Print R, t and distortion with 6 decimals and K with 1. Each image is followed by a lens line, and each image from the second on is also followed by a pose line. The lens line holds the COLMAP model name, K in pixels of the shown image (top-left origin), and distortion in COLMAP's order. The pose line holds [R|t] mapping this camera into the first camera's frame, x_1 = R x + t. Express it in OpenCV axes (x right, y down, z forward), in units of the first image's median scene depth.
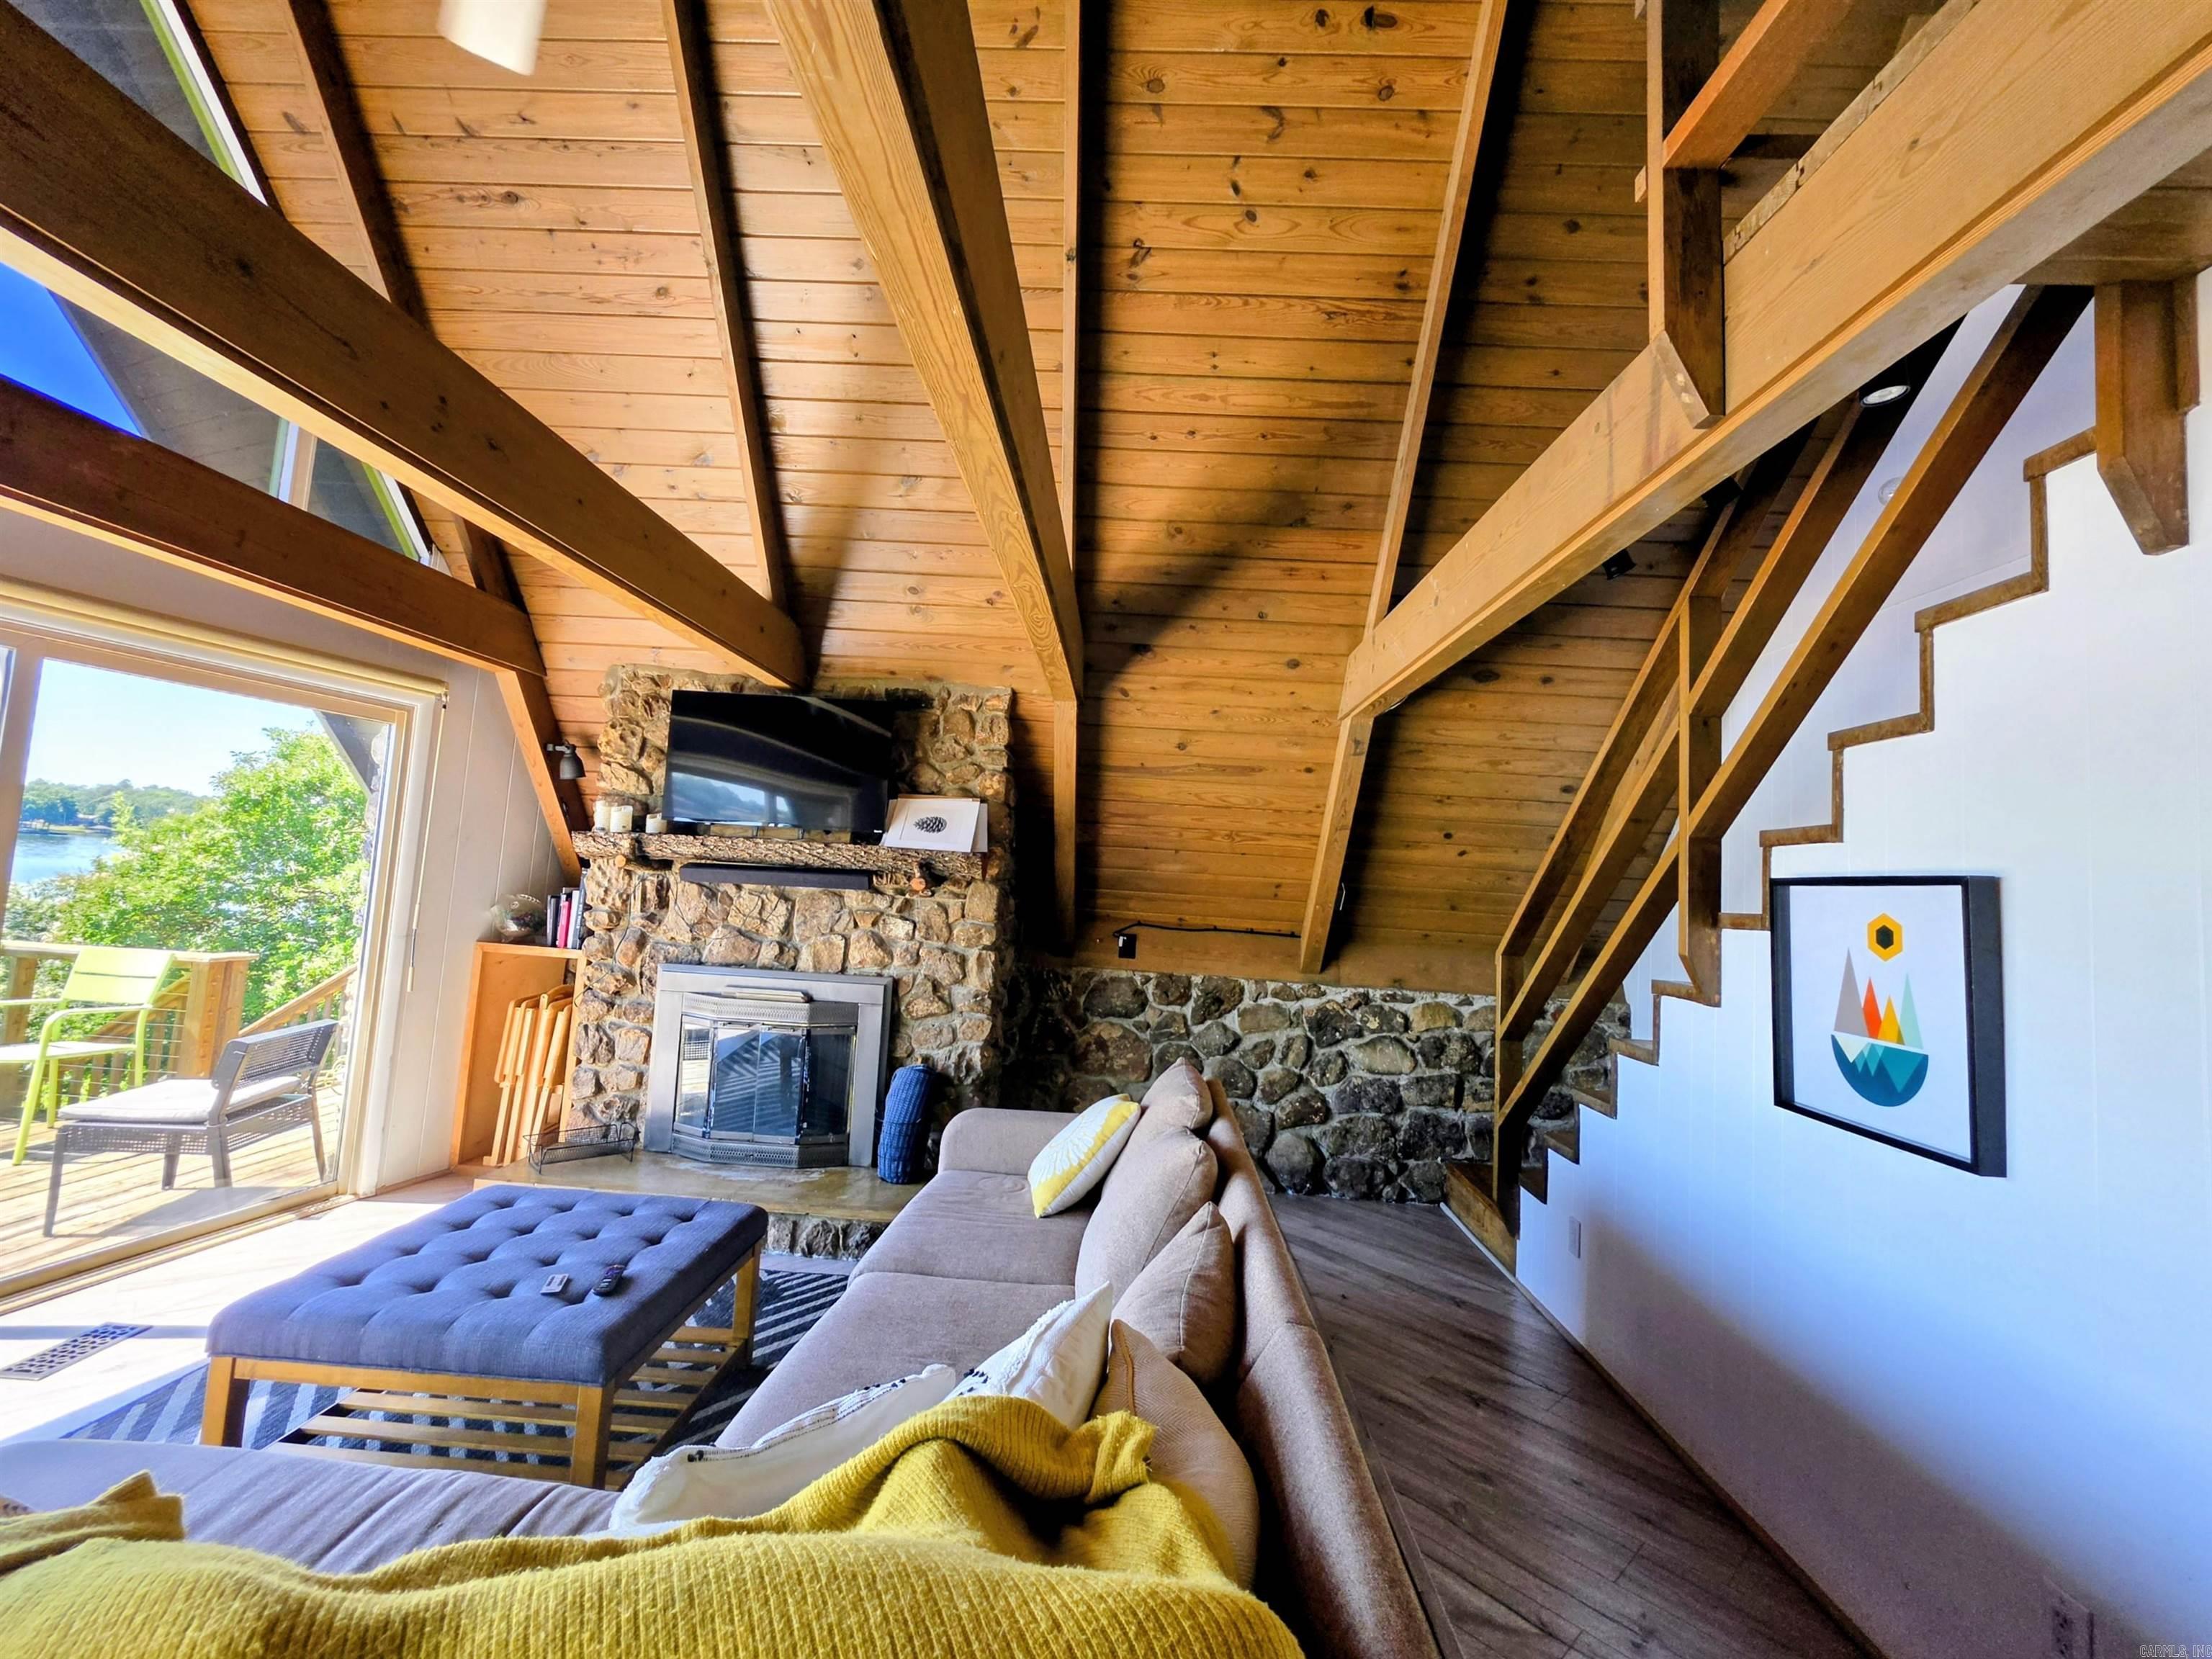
lens RADIAL K [[909.5, 0, 1111.2], [0, 909.5, 816.2], [0, 0, 1]] dist [-0.002356, -0.000082]
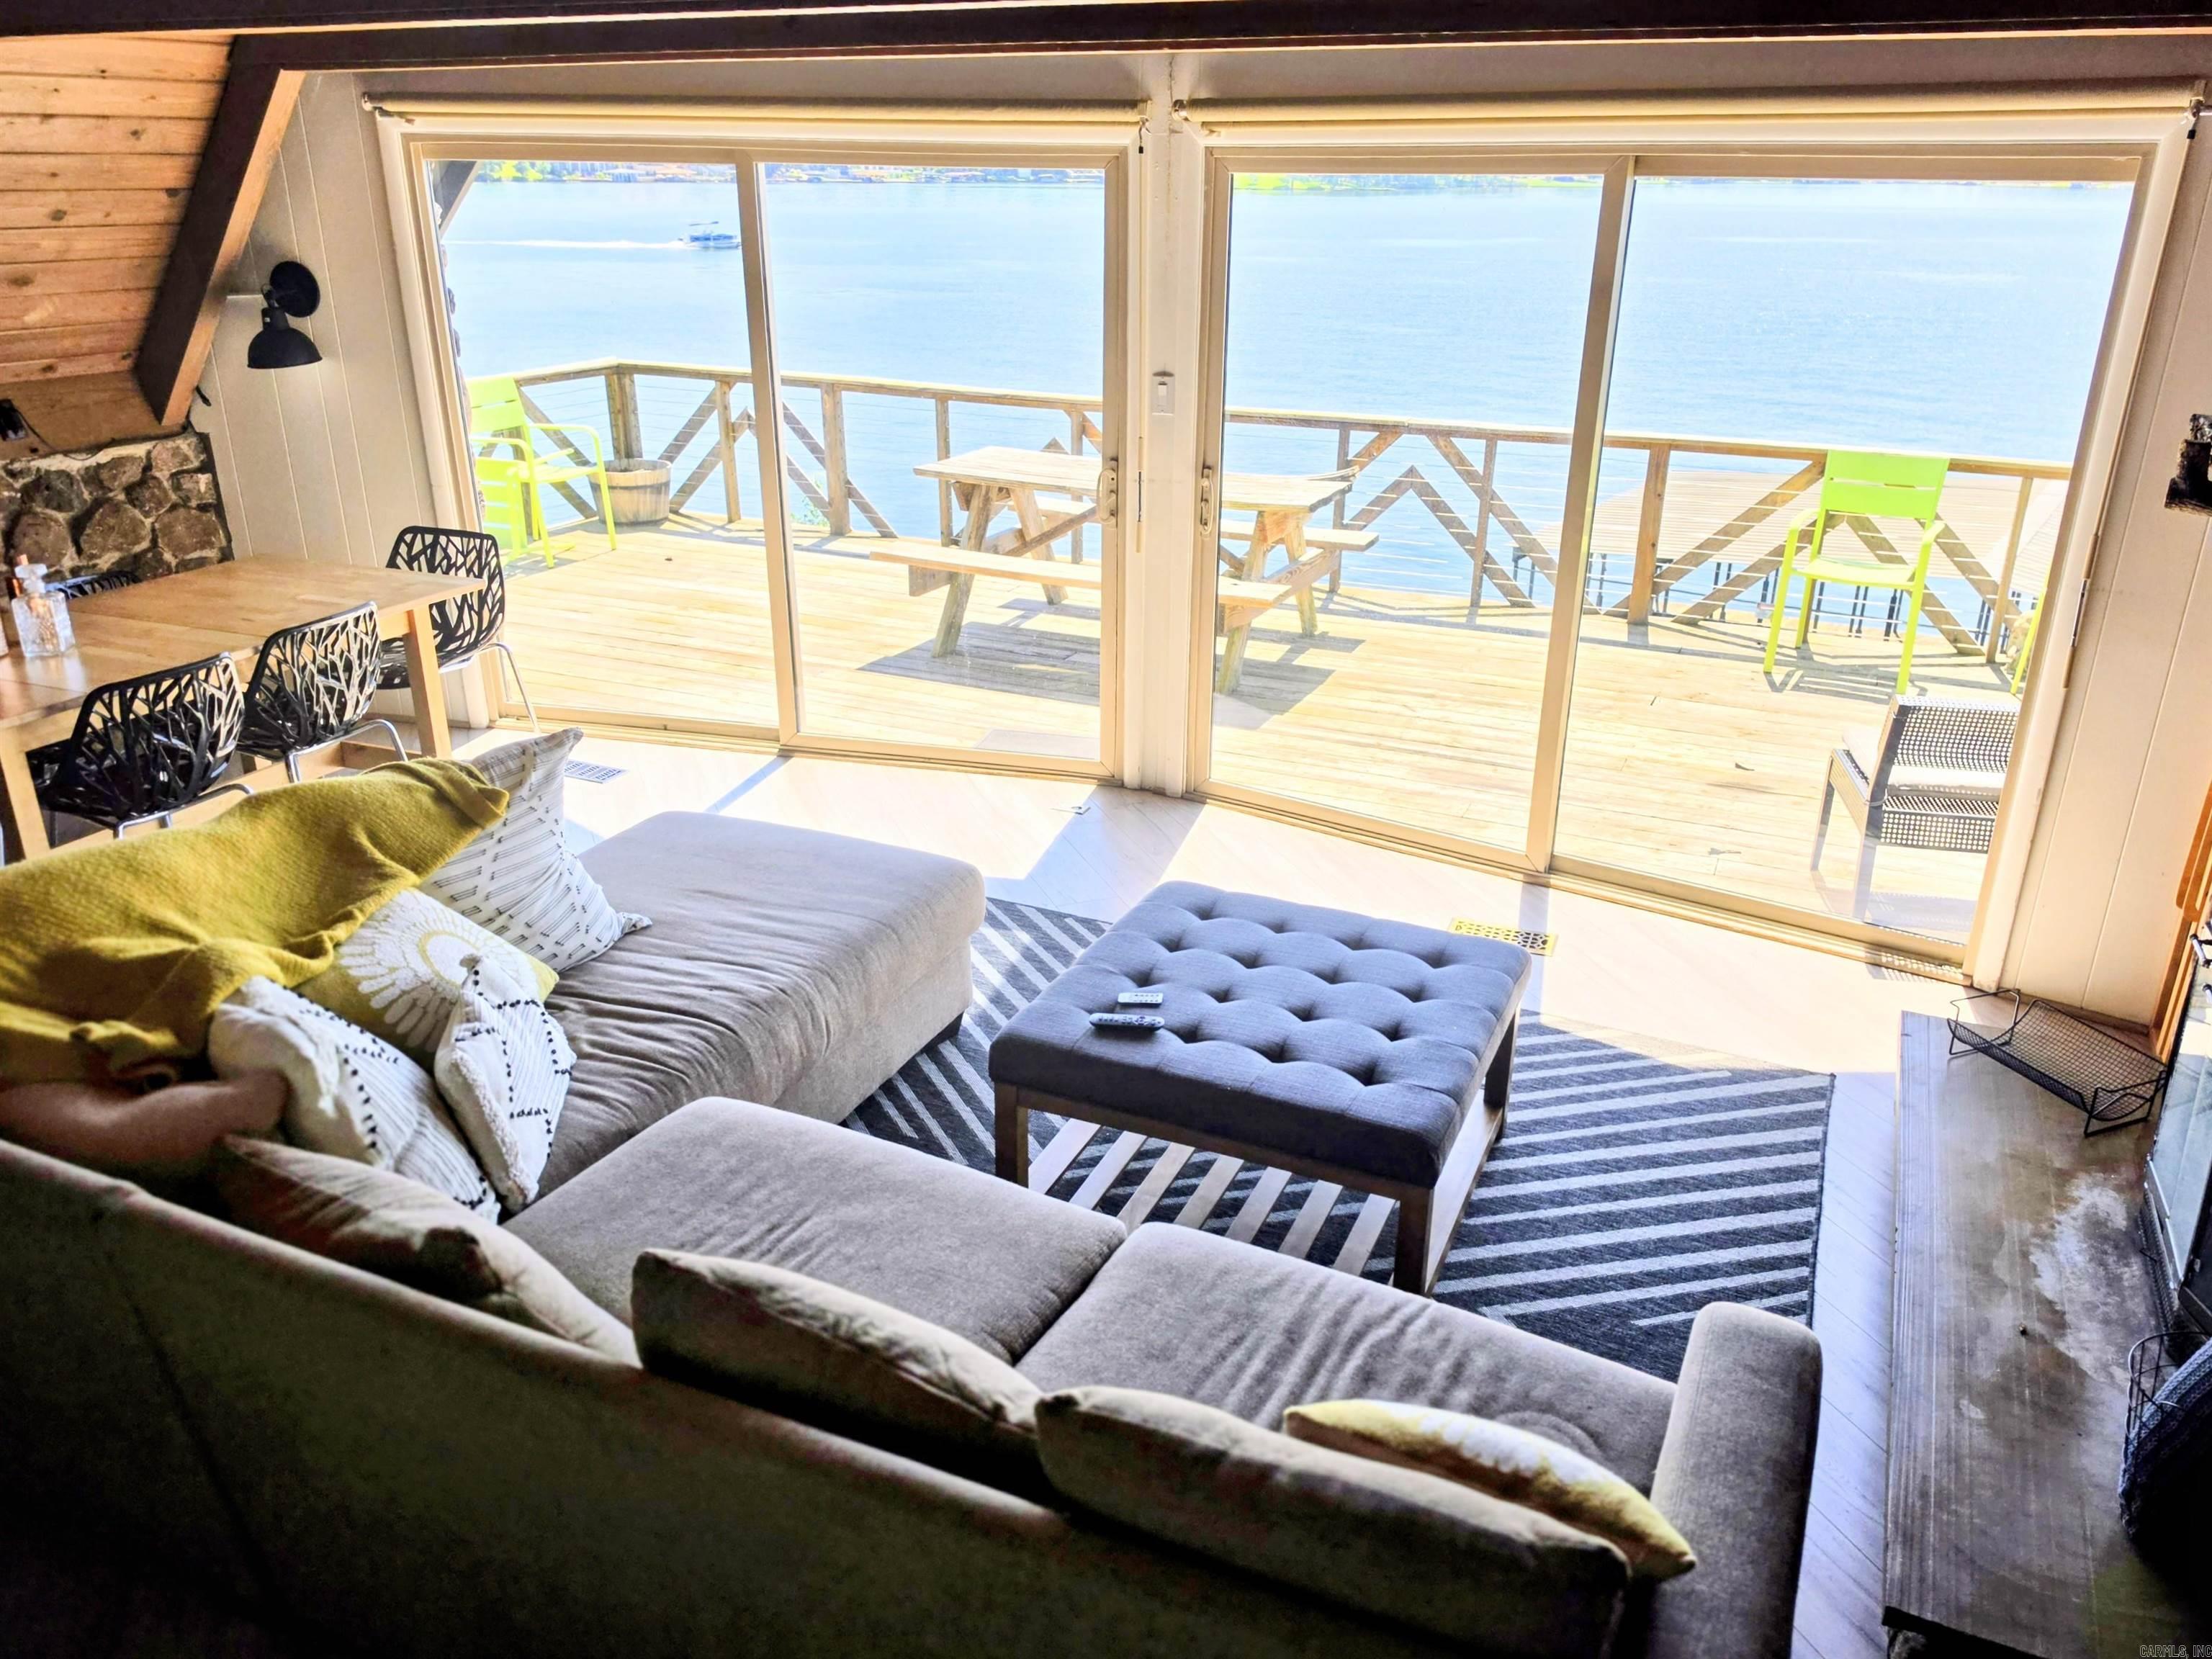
lens RADIAL K [[1606.0, 0, 1106.0], [0, 1606.0, 829.5], [0, 0, 1]] dist [0.016775, -0.004924]
pose [[-0.378932, 0.285219, -0.880375, 0.394162], [0.039813, 0.955464, 0.292409, -0.043964], [0.924568, 0.075753, -0.373411, 0.893650]]
